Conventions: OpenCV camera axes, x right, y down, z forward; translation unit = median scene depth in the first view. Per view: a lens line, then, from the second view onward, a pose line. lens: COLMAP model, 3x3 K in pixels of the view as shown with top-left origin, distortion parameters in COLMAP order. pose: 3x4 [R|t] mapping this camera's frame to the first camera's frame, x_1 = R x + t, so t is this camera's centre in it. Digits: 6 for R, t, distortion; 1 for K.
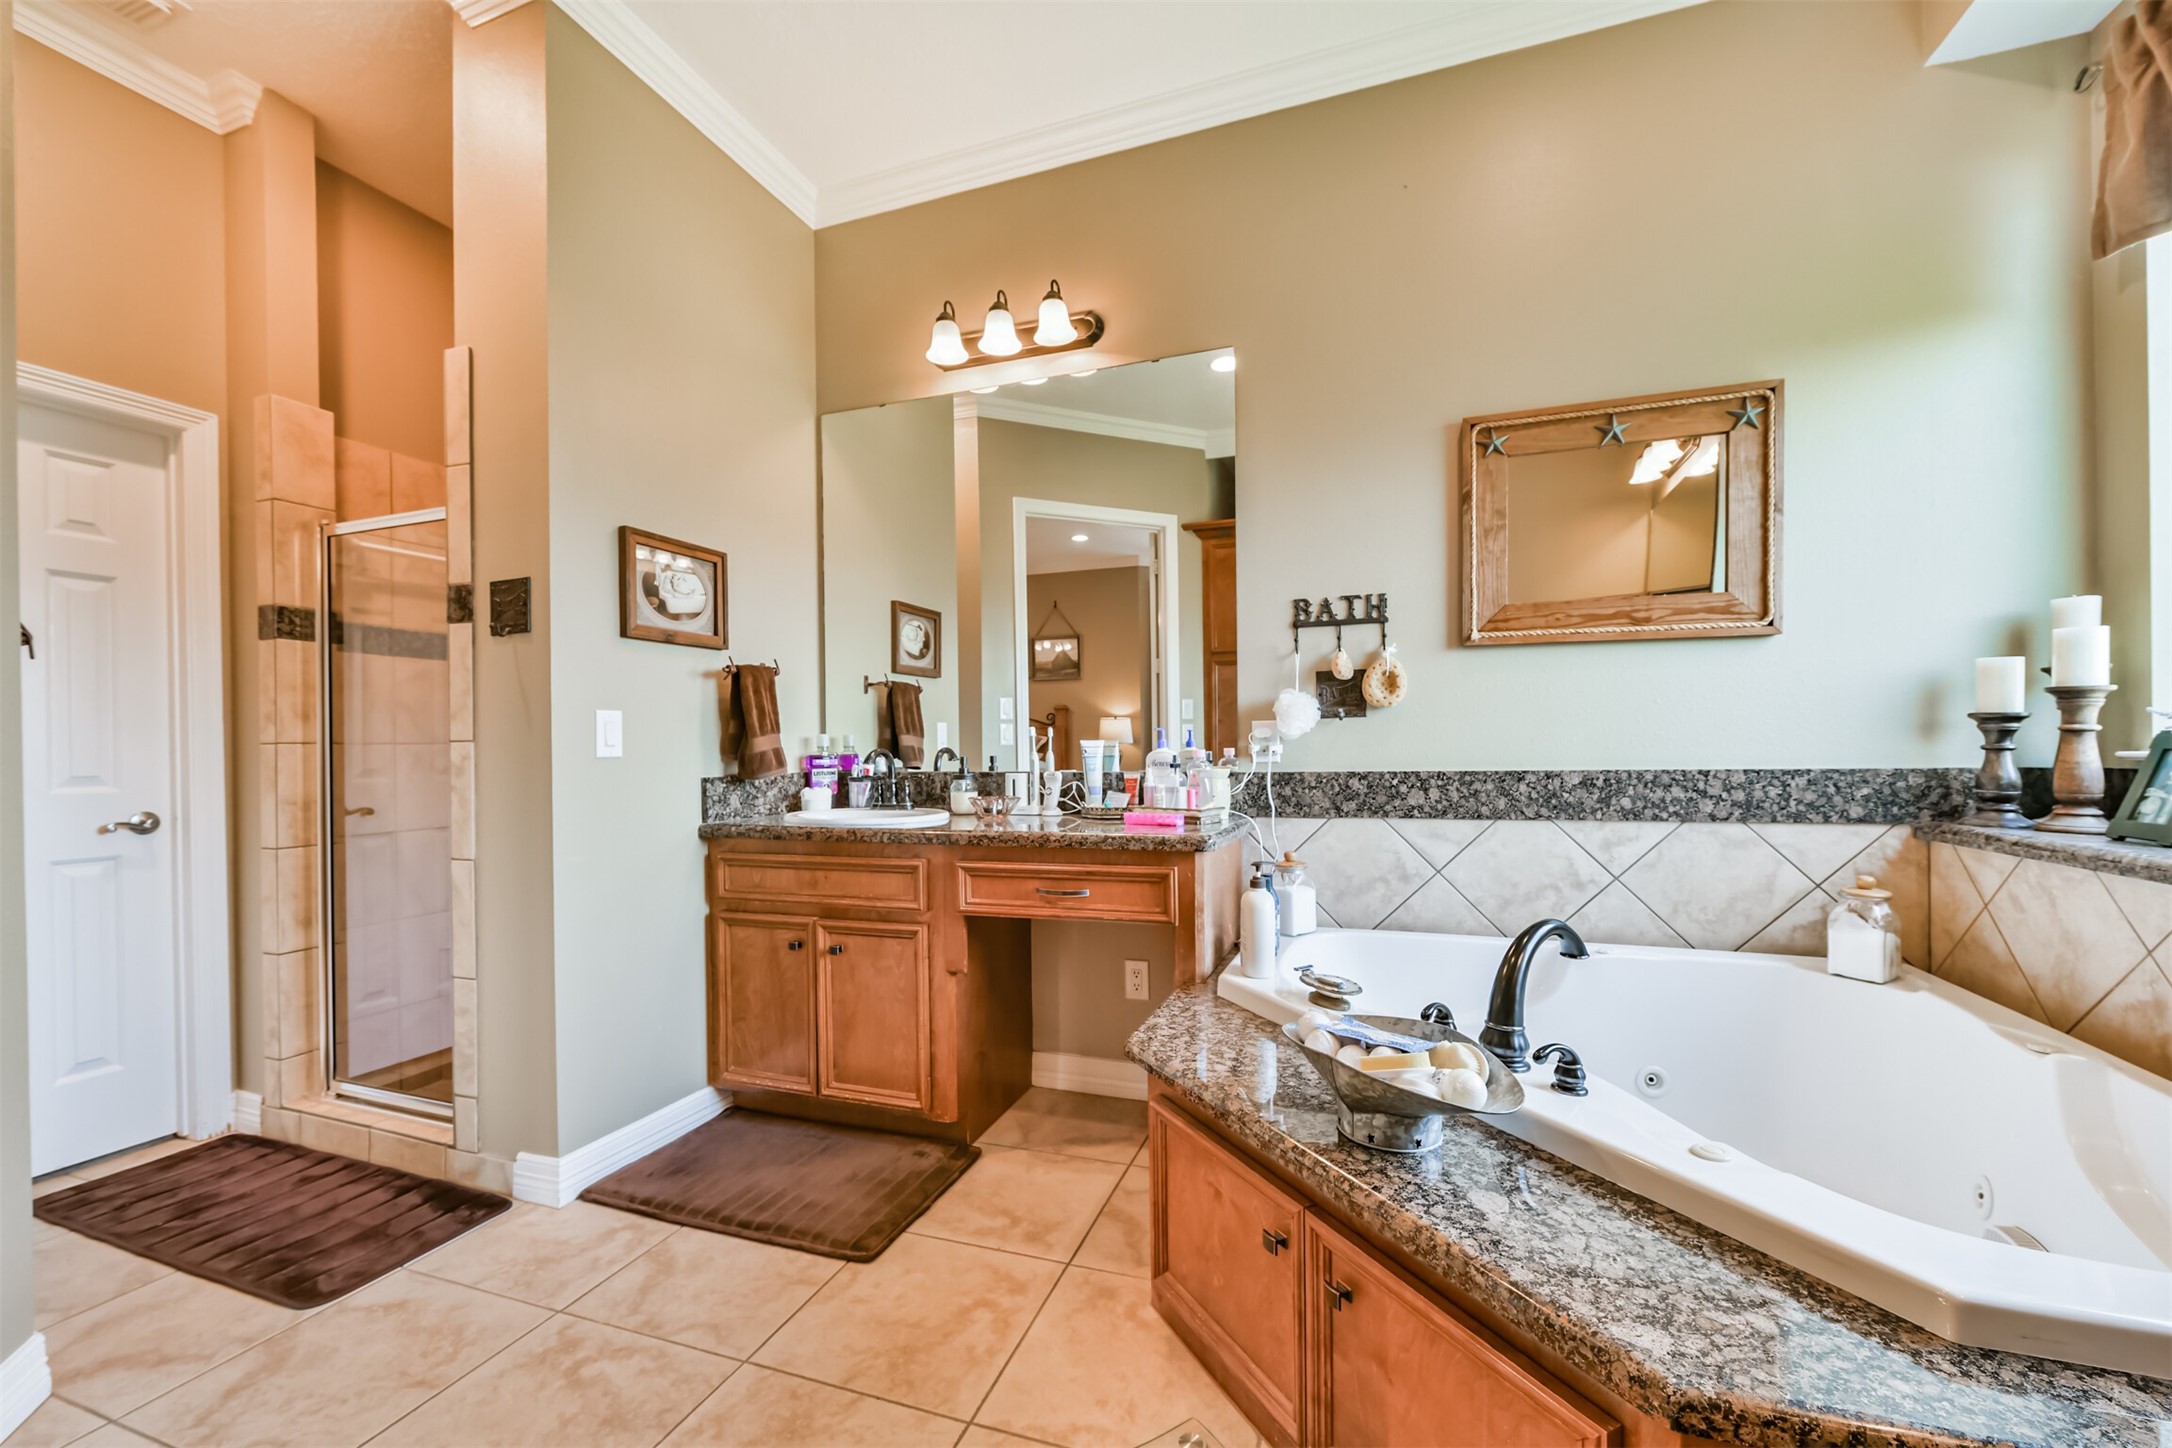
lens RADIAL K [[861.1, 0, 1093.8], [0, 861.1, 746.7], [0, 0, 1]] dist [0.005476, -0.000301]
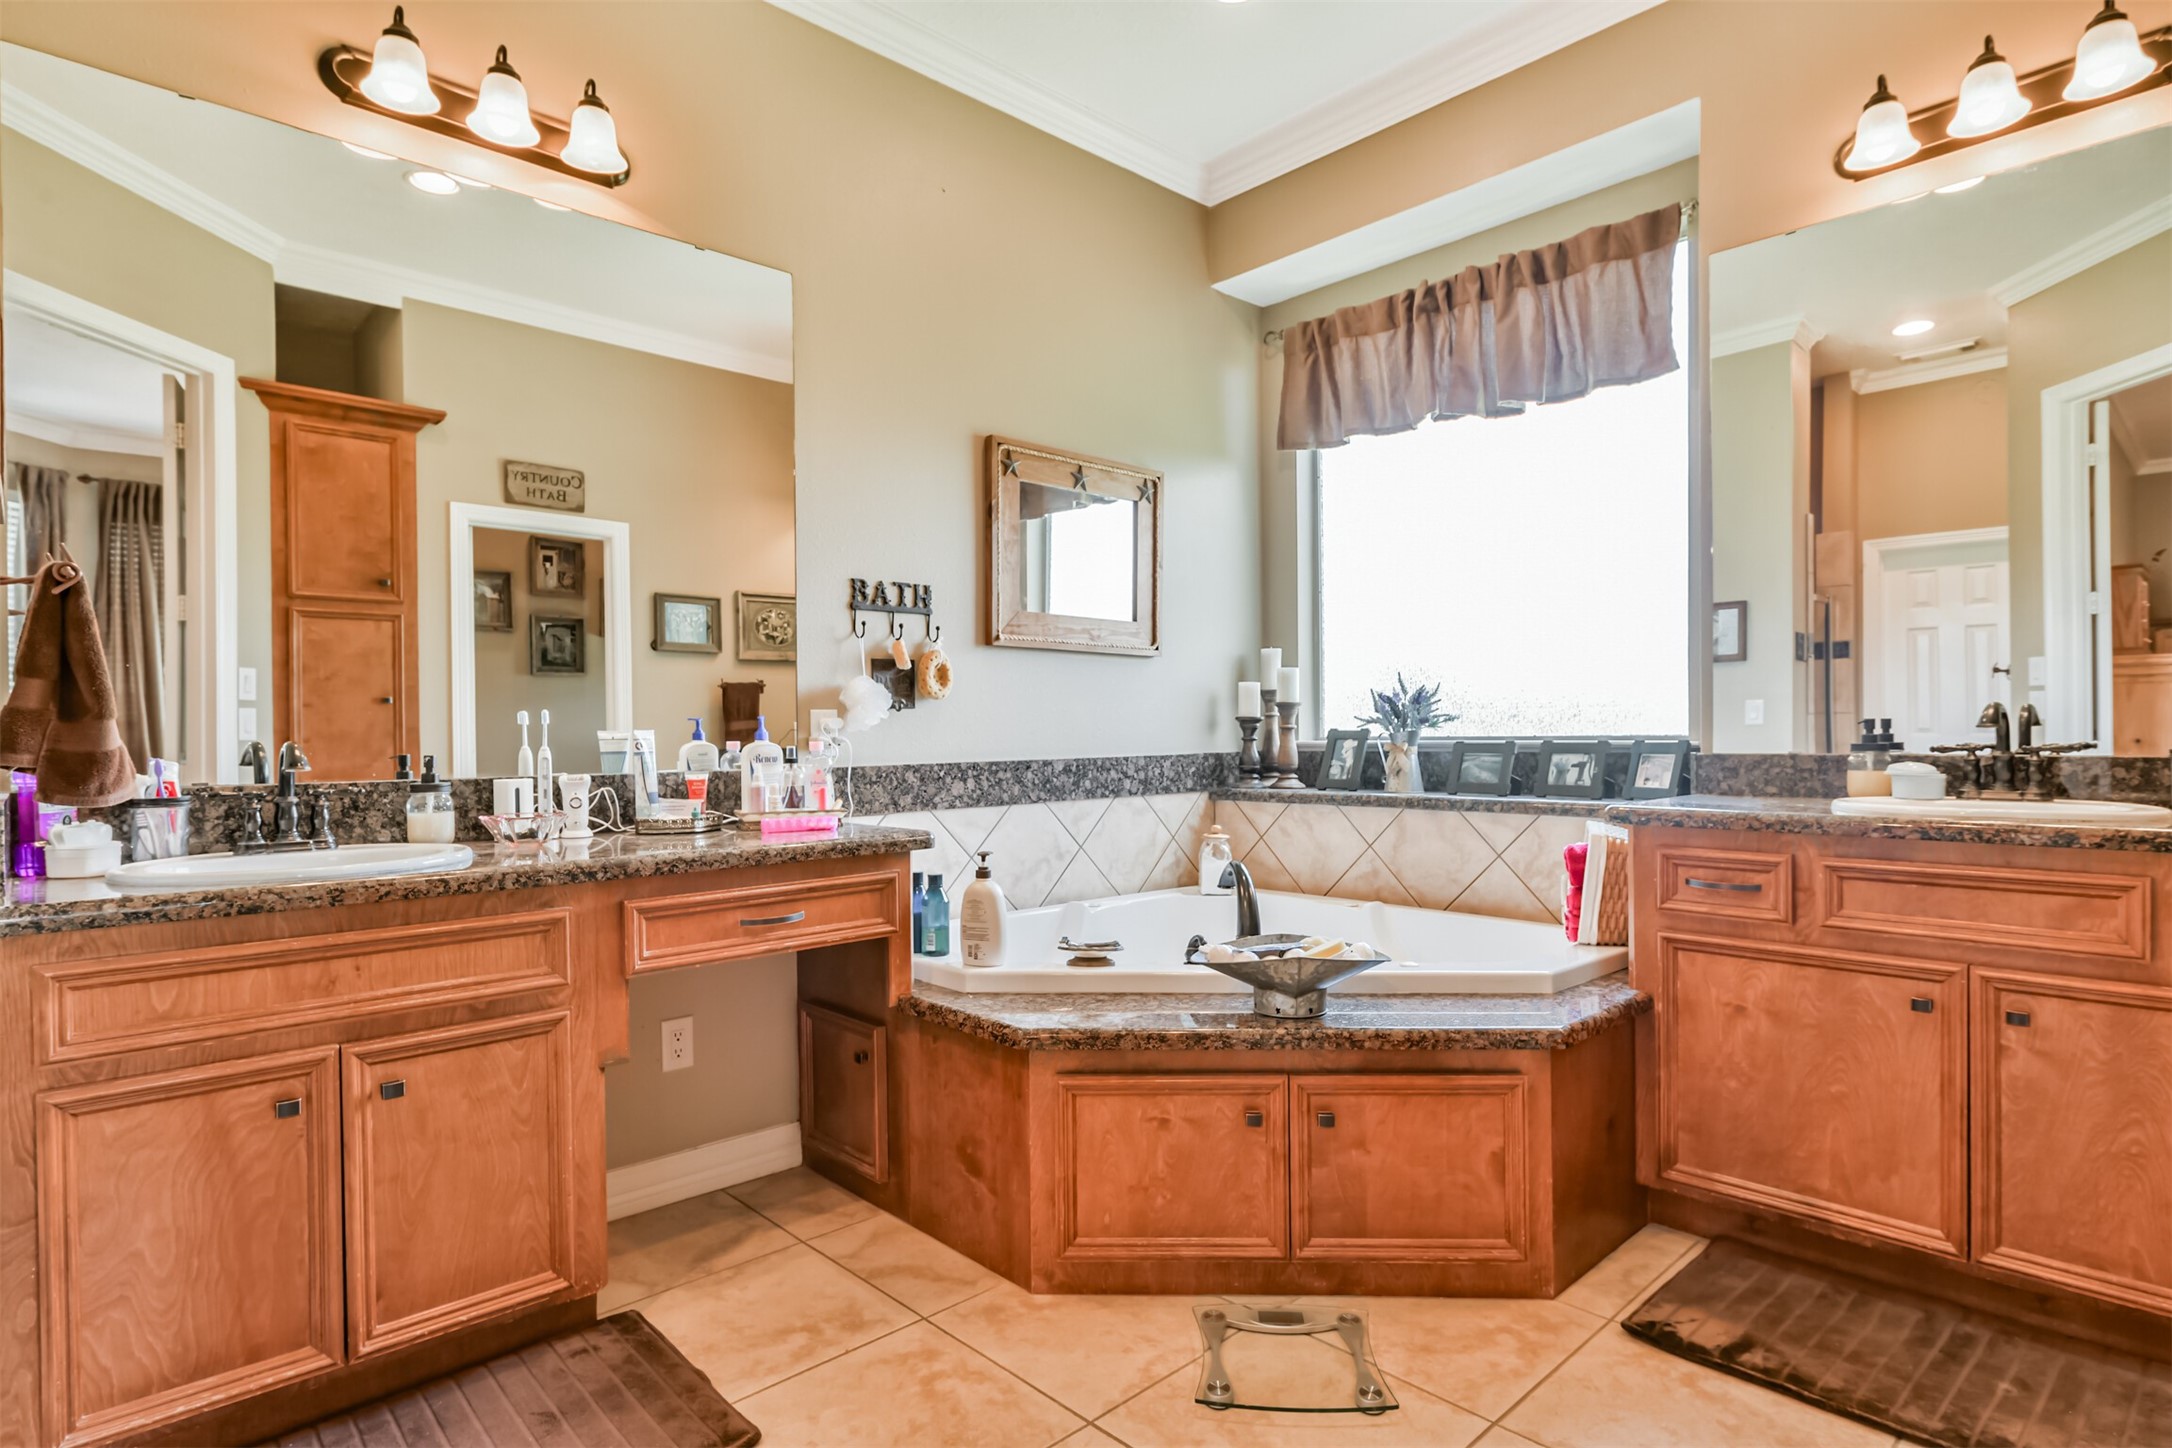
lens RADIAL K [[1143.7, 0, 1088.2], [0, 1143.7, 730.7], [0, 0, 1]] dist [0.002425, -0.000191]
pose [[0.463032, 0.007682, 0.886308, -0.777684], [0.005443, 0.999919, -0.011511, 0.007179], [-0.886325, 0.010154, 0.462953, 0.232873]]
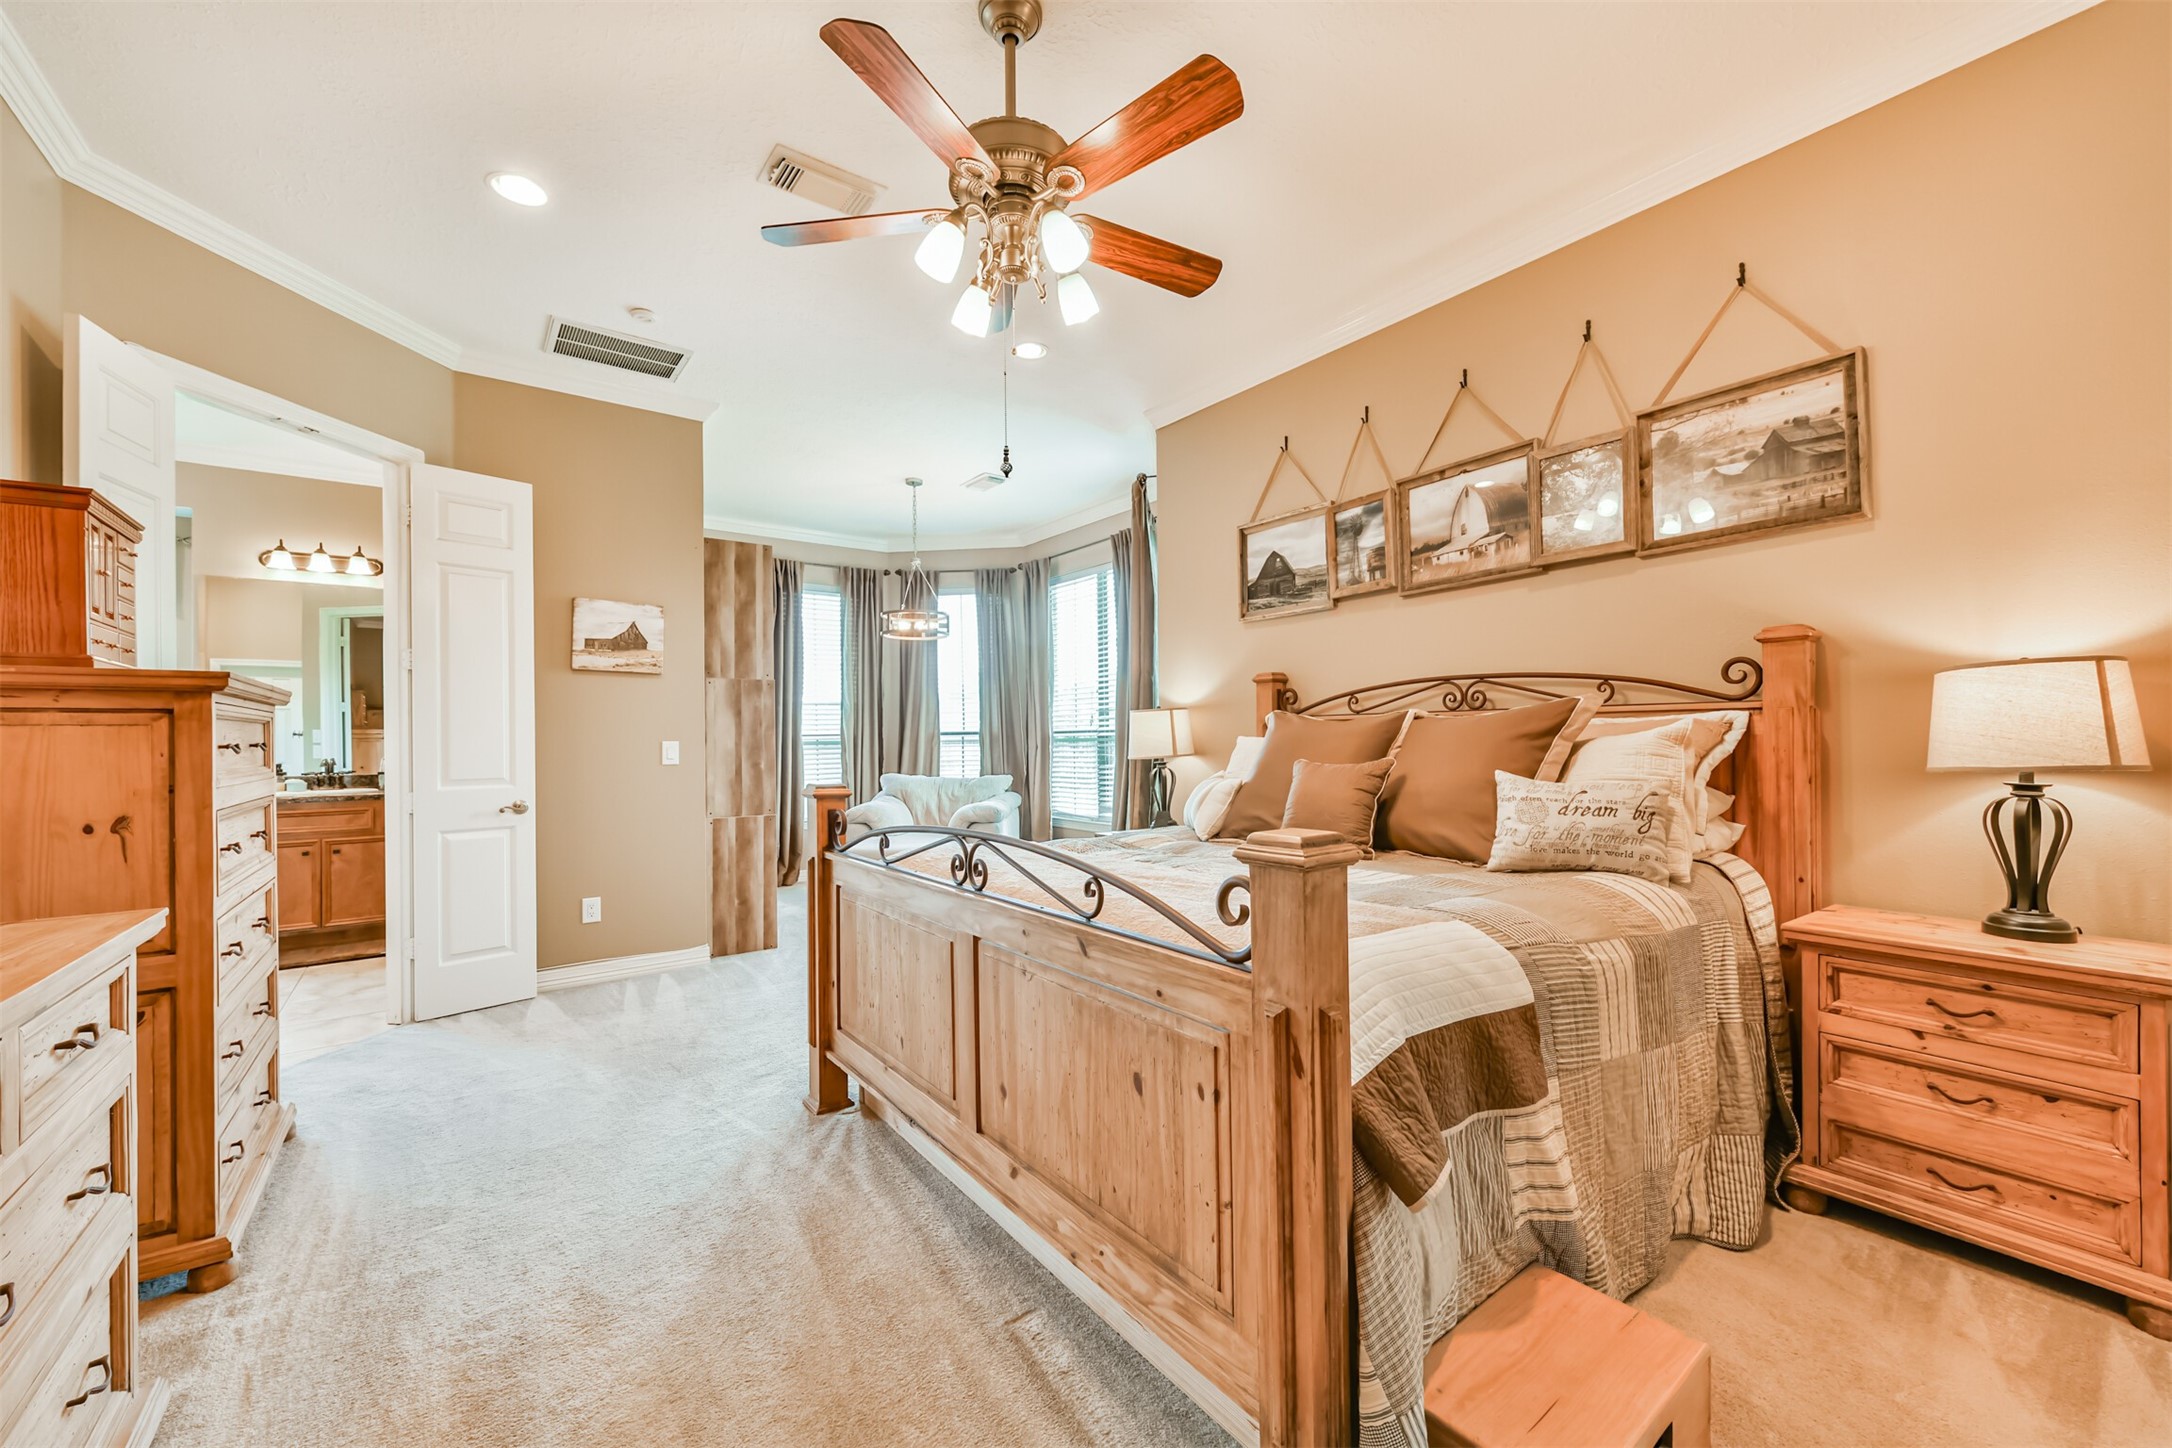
lens RADIAL K [[861.1, 0, 1078.6], [0, 861.1, 729.3], [0, 0, 1]] dist [0.005476, -0.000301]
pose [[-0.821283, 0.019194, 0.570198, -2.028251], [0.019931, 0.999789, -0.004948, -0.033862], [-0.570172, 0.007301, -0.821493, 0.600971]]
